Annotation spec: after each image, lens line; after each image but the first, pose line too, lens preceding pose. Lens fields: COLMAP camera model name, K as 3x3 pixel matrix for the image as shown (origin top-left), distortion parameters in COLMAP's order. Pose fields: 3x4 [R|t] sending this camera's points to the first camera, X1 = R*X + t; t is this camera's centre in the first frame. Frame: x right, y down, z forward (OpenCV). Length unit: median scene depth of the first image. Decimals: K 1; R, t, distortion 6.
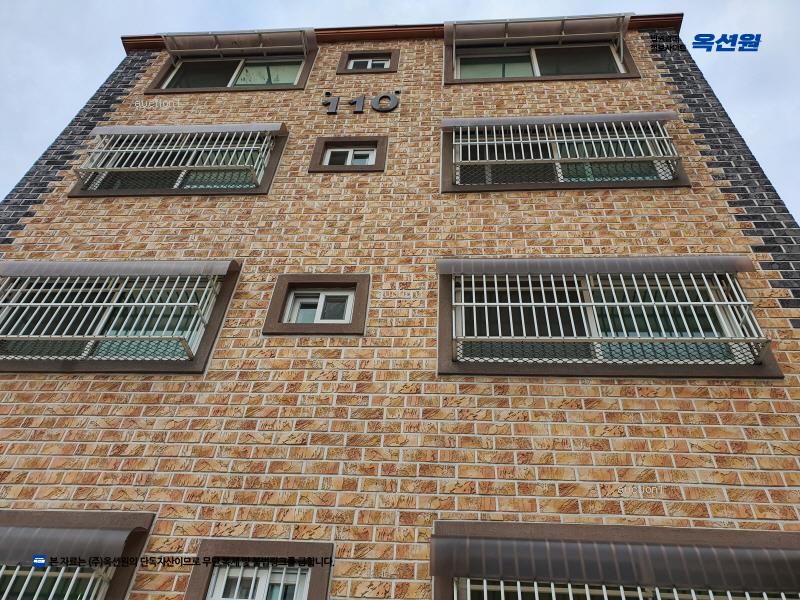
lens RADIAL K [[607.1, 0, 400.7], [0, 607.1, 309.8], [0, 0, 1]] dist [0.015437, 0.006455]
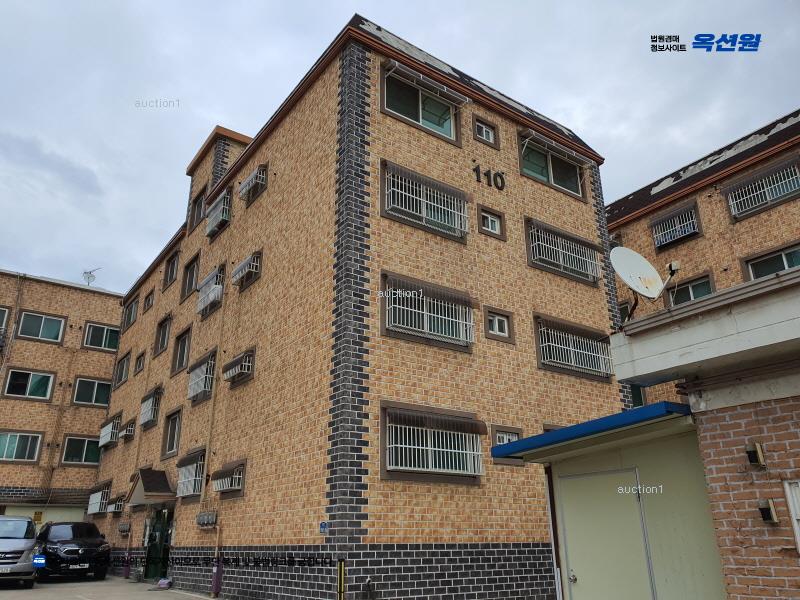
lens RADIAL K [[607.1, 0, 400.7], [0, 607.1, 309.8], [0, 0, 1]] dist [0.015437, 0.006455]
pose [[0.781684, 0.165582, 0.601293, -1.598324], [-0.397647, 0.875052, 0.275974, -0.480603], [-0.480466, -0.454826, 0.749857, -0.496506]]
